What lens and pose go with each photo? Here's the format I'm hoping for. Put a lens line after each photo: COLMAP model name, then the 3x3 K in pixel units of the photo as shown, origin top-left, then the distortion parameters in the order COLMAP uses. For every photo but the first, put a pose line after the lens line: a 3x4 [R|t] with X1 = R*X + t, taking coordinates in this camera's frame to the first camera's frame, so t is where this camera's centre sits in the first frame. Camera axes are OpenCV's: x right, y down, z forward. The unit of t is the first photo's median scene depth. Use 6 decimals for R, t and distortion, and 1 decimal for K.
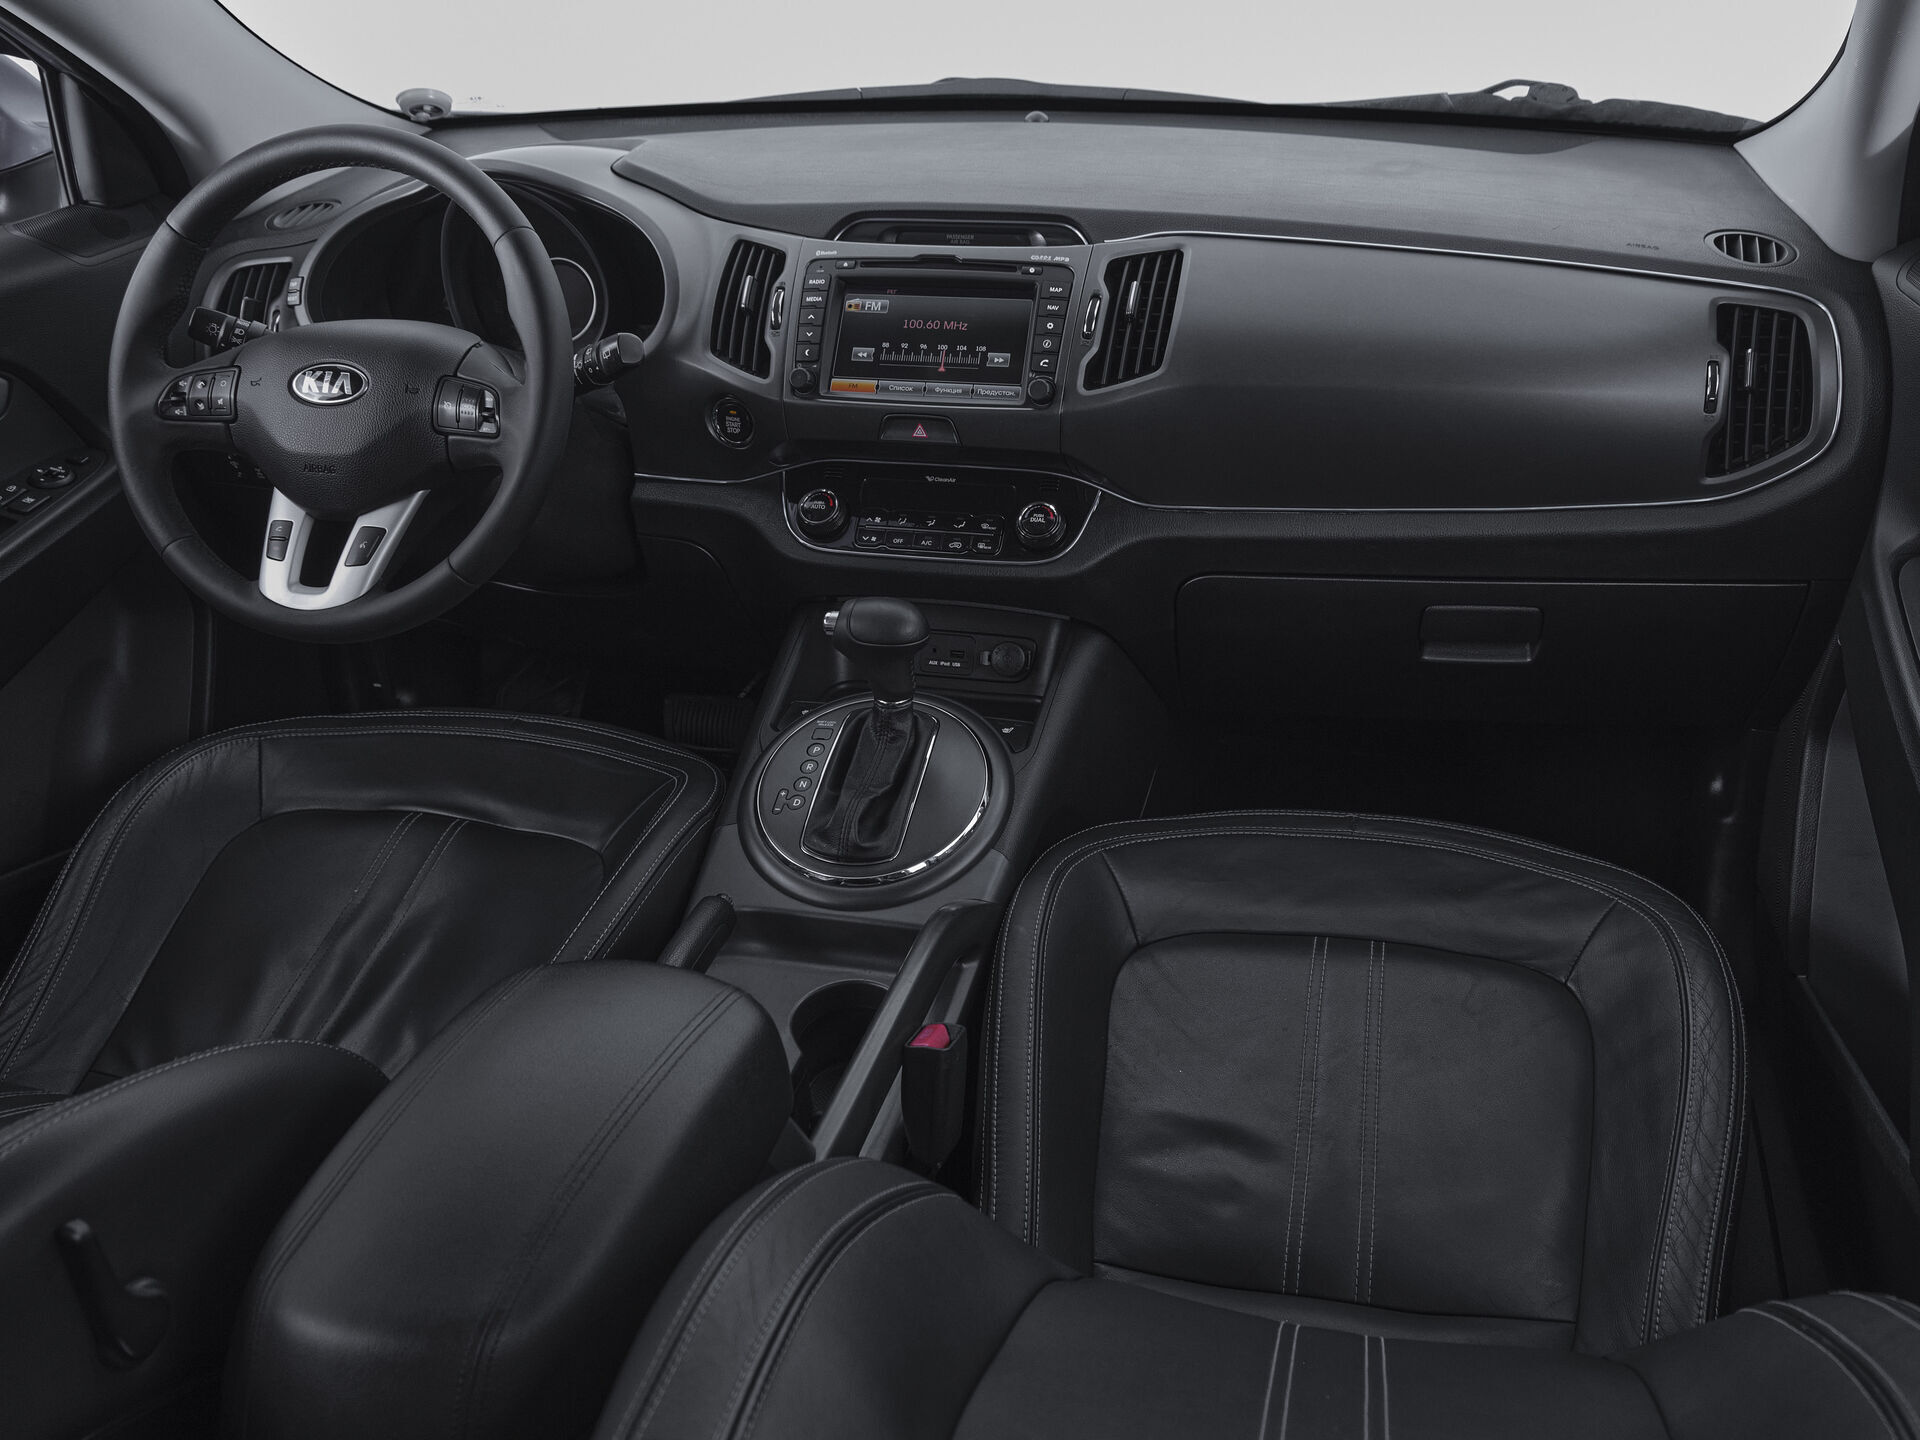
lens RADIAL K [[1706.3, 0, 1033.1], [0, 1706.3, 714.1], [0, 0, 1]] dist [-0.041887, 0.036546]
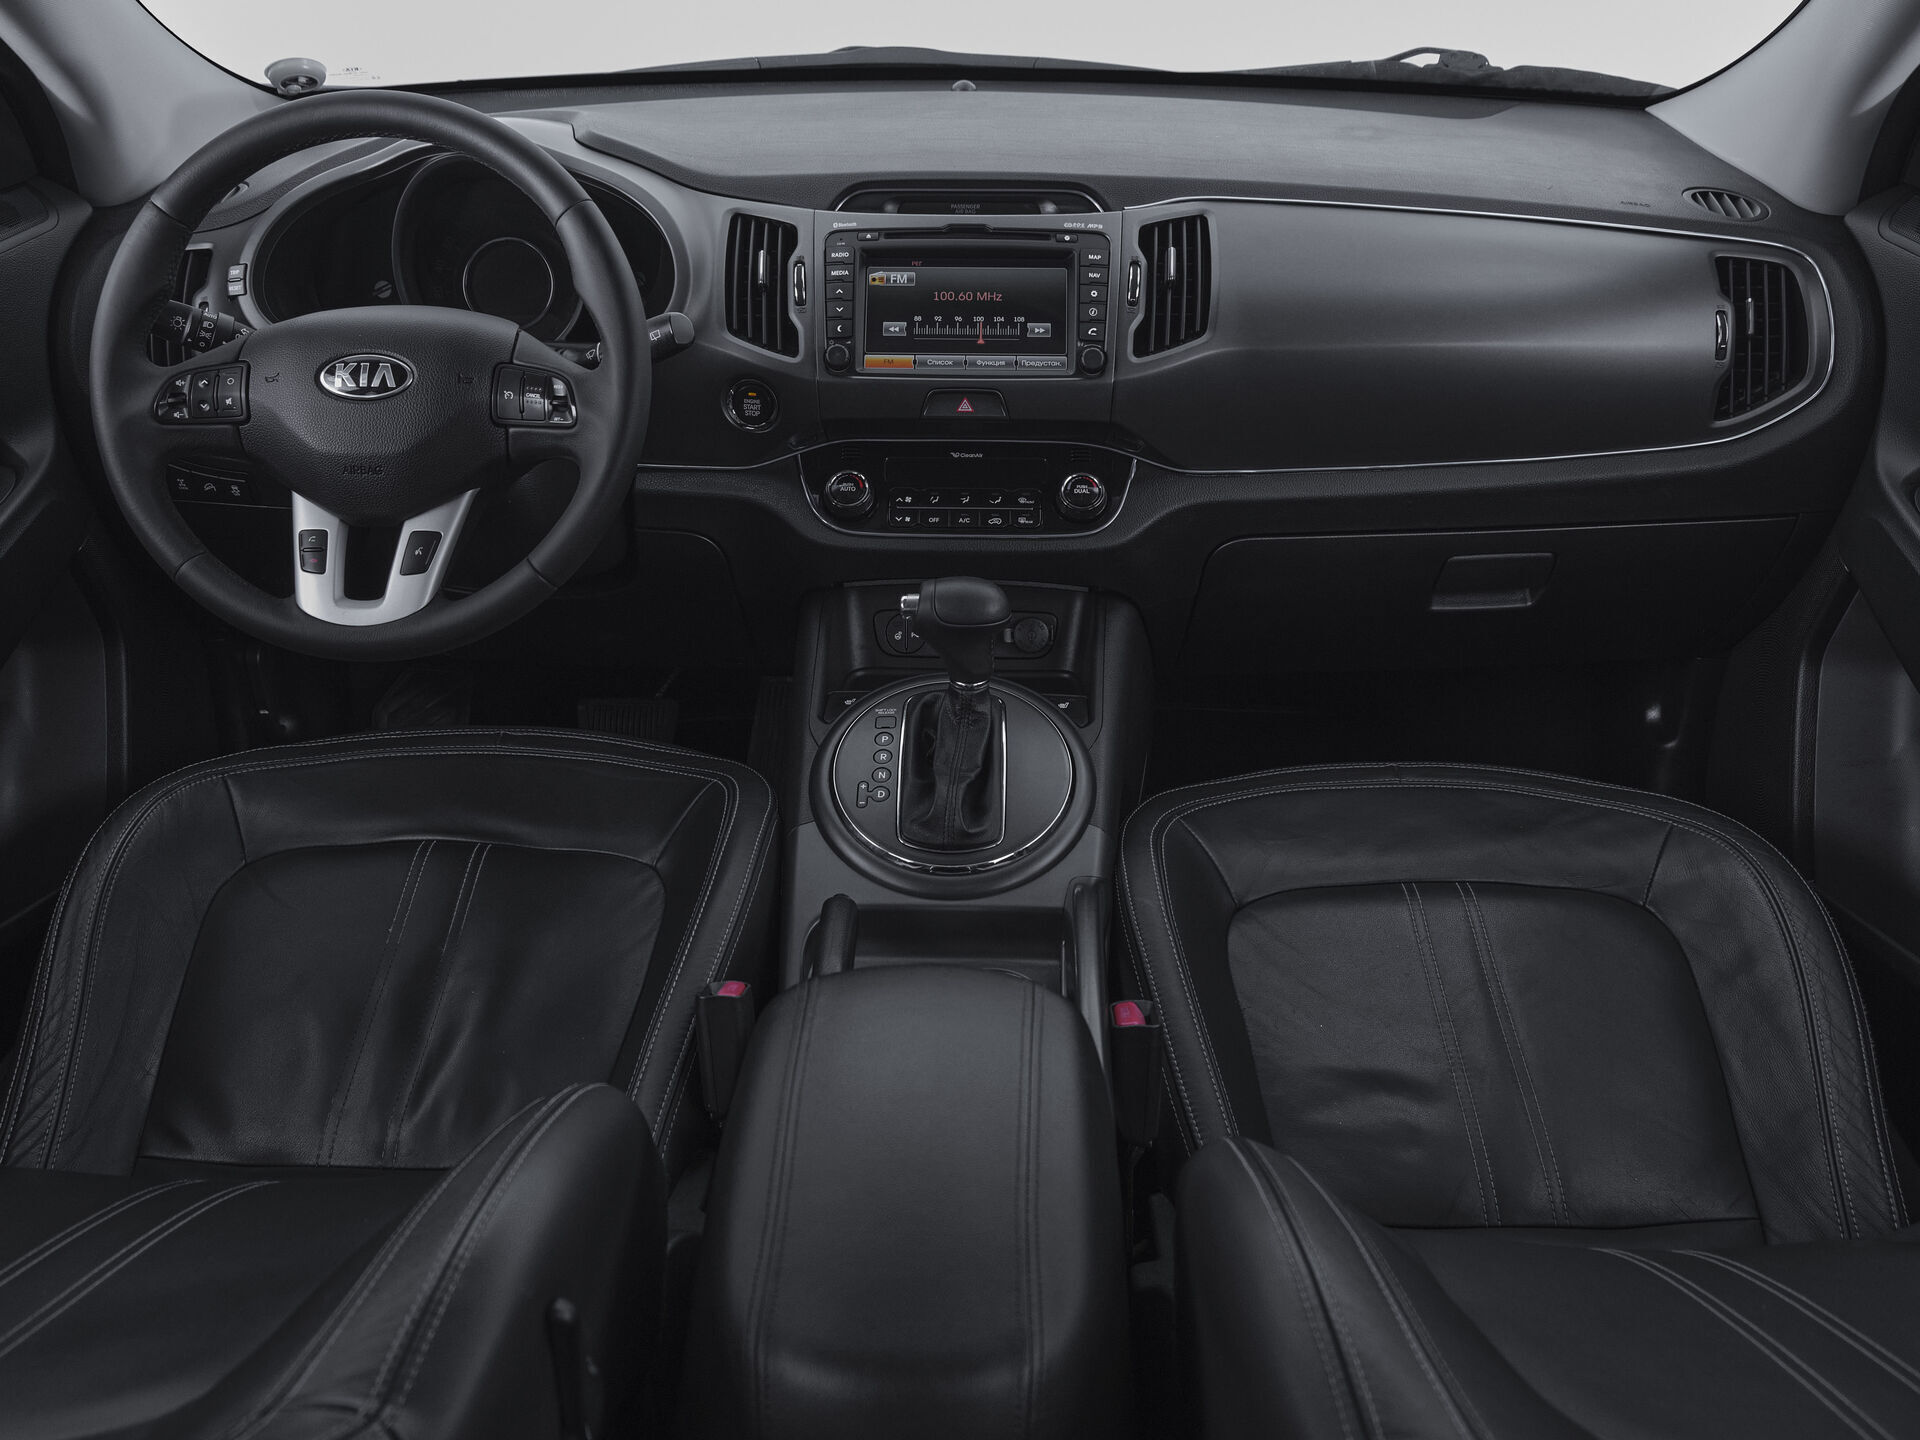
lens RADIAL K [[1706.3, 0, 943.5], [0, 1706.3, 722.6], [0, 0, 1]] dist [-0.041887, 0.036546]
pose [[0.980716, -0.072360, 0.181550, -0.265515], [0.069916, 0.997356, 0.019835, -0.005279], [-0.182505, -0.006759, 0.983182, 0.041151]]
